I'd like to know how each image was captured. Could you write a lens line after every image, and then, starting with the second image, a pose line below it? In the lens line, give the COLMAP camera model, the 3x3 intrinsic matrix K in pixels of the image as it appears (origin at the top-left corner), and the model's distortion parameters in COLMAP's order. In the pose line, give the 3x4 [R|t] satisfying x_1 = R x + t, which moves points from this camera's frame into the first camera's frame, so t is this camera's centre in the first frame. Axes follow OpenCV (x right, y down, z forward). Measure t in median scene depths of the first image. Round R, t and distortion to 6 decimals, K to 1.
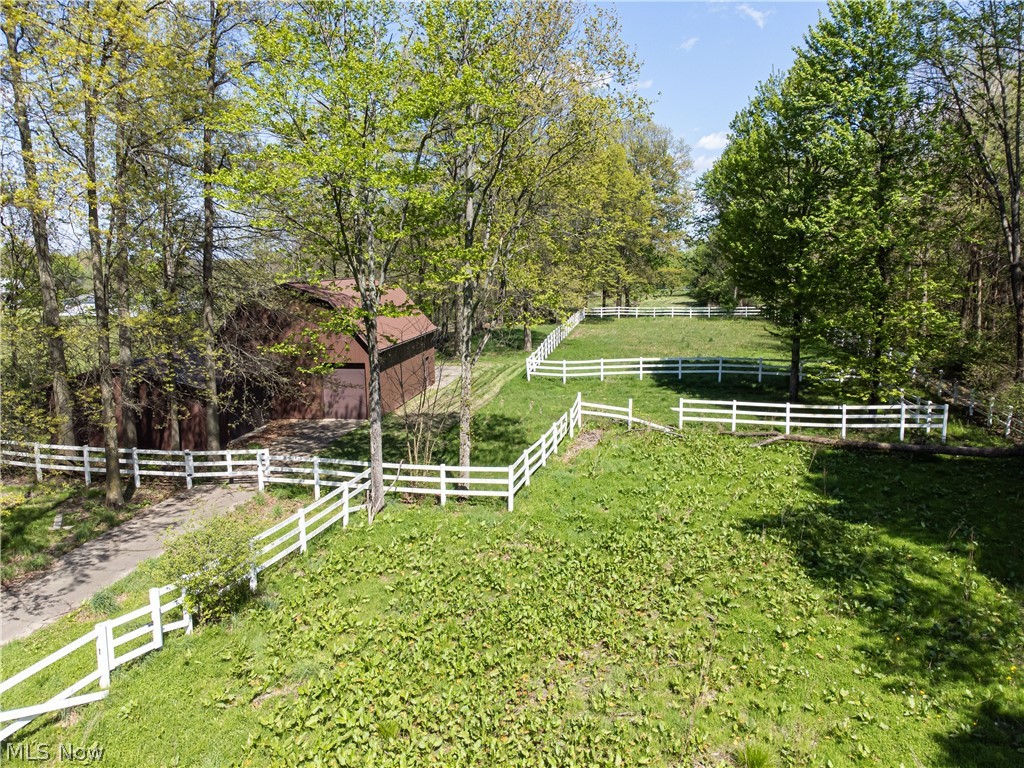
lens RADIAL K [[762.3, 0, 512.9], [0, 762.3, 382.9], [0, 0, 1]] dist [-0.008226, -0.002498]
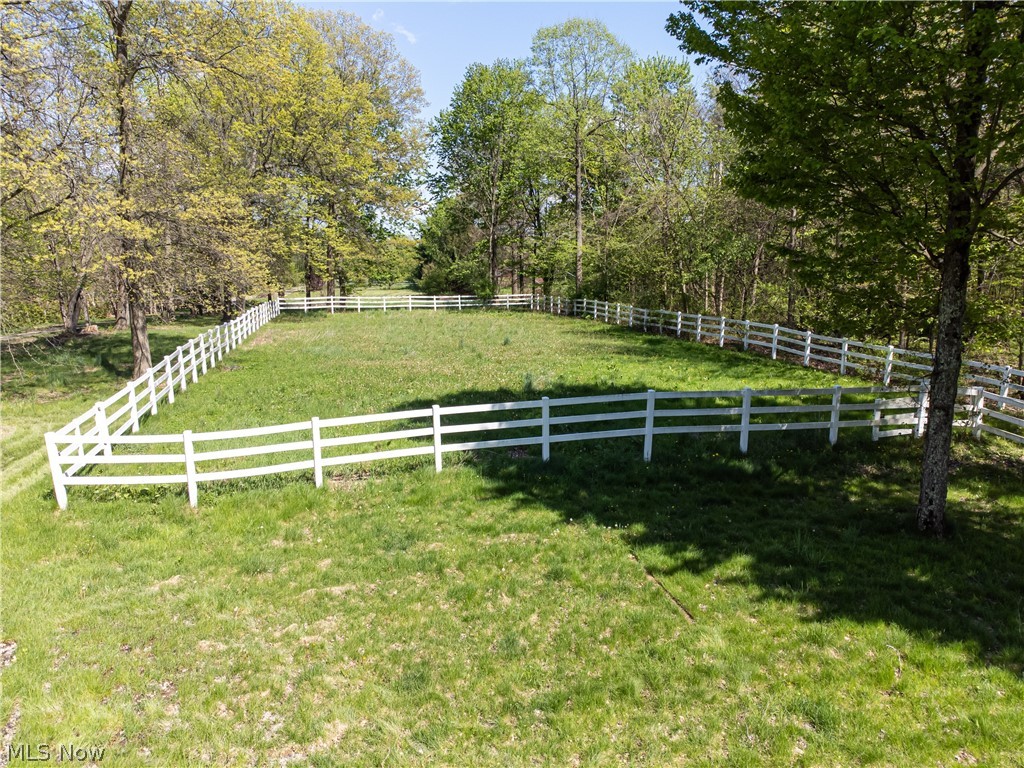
lens RADIAL K [[762.3, 0, 512.1], [0, 762.3, 381.1], [0, 0, 1]] dist [-0.008226, -0.002498]
pose [[0.928695, -0.053700, 0.366935, 0.043736], [0.055351, 0.998449, 0.006028, -0.024809], [-0.366689, 0.014712, 0.930227, 0.381399]]
